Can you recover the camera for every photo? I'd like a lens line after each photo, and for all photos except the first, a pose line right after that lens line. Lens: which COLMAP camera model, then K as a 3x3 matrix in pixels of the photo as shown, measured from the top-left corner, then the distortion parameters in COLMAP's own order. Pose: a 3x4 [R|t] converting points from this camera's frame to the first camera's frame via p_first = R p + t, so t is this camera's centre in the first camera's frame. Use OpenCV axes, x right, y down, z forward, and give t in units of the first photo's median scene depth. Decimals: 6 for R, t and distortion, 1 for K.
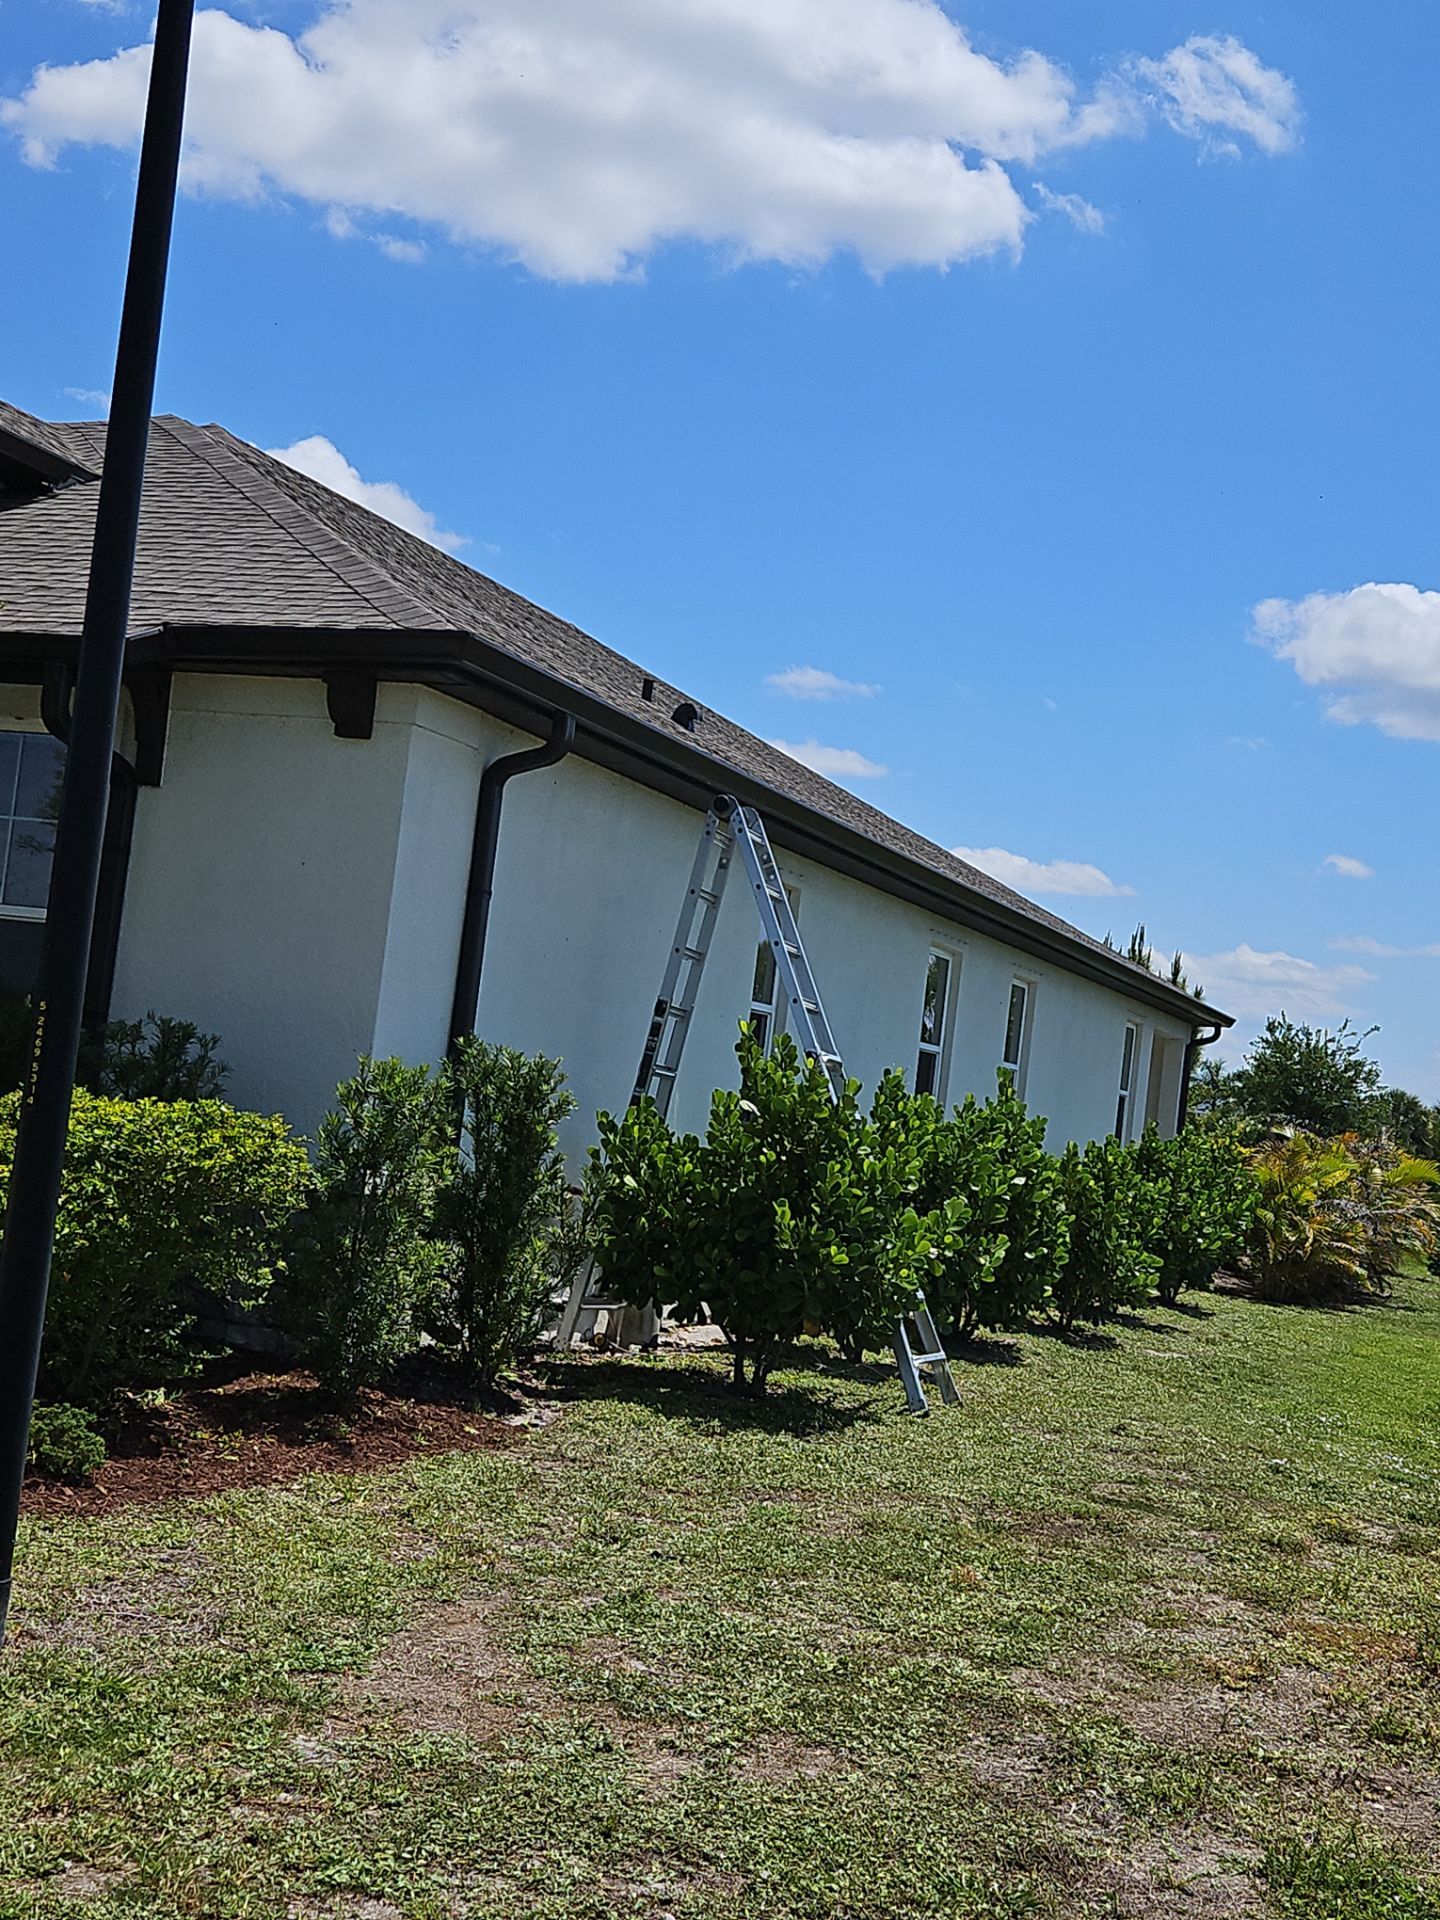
lens RADIAL K [[3446.9, 0, 720.0], [0, 3446.9, 960.0], [0, 0, 1]] dist [0.394516, 0.015710]
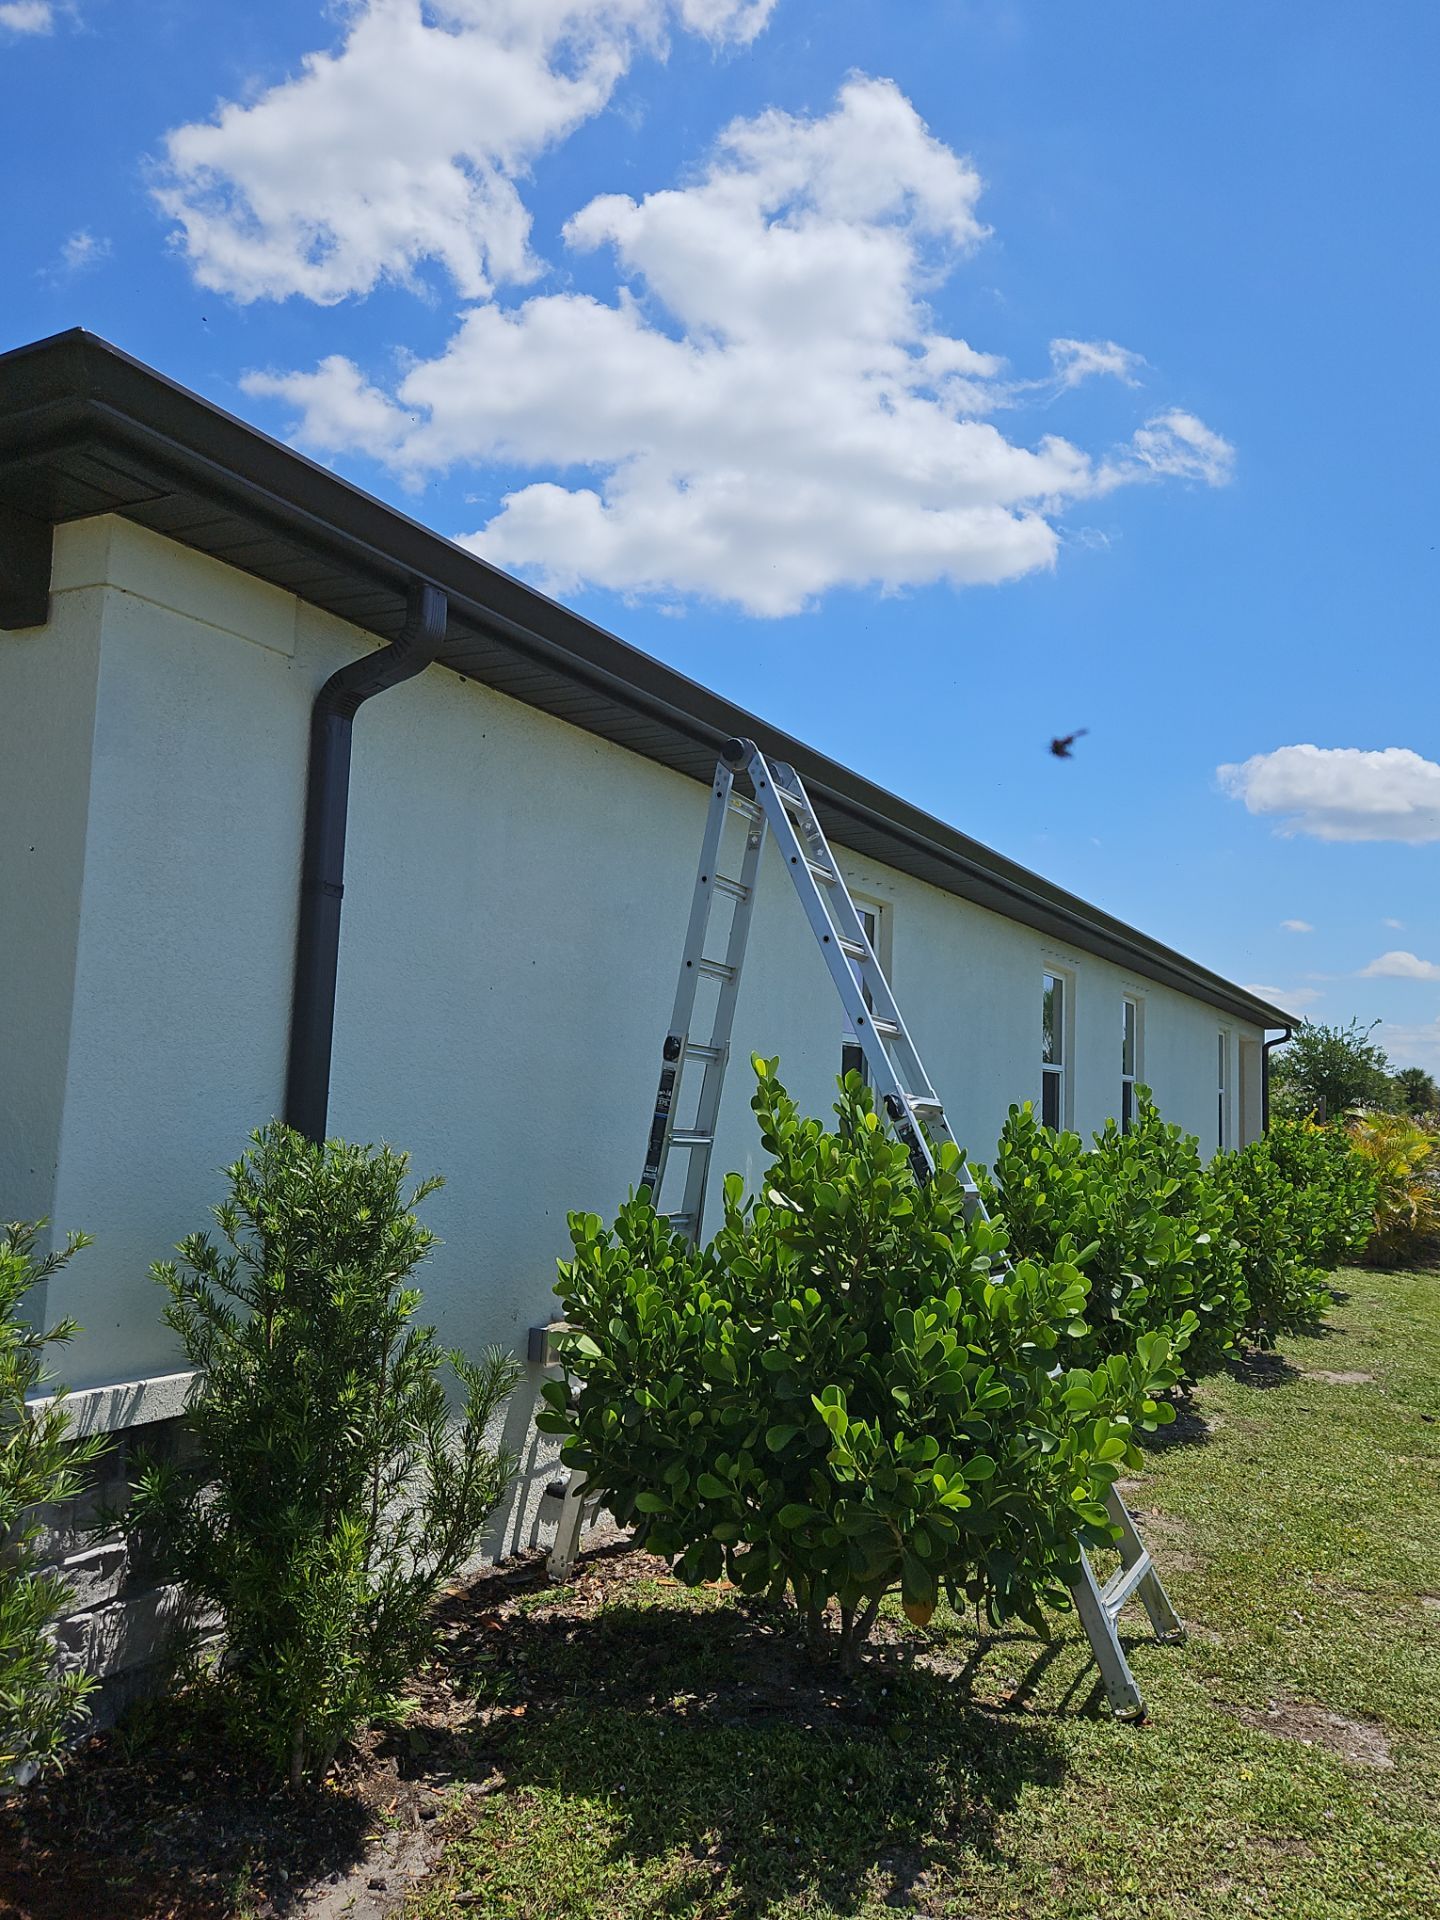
lens RADIAL K [[1378.1, 0, 720.0], [0, 1378.1, 960.0], [0, 0, 1]] dist [0.081286, -0.074700]
pose [[0.984093, -0.093652, -0.150963, 0.035770], [0.084728, 0.994313, -0.064518, 0.014608], [0.156146, 0.050701, 0.986432, 0.713772]]
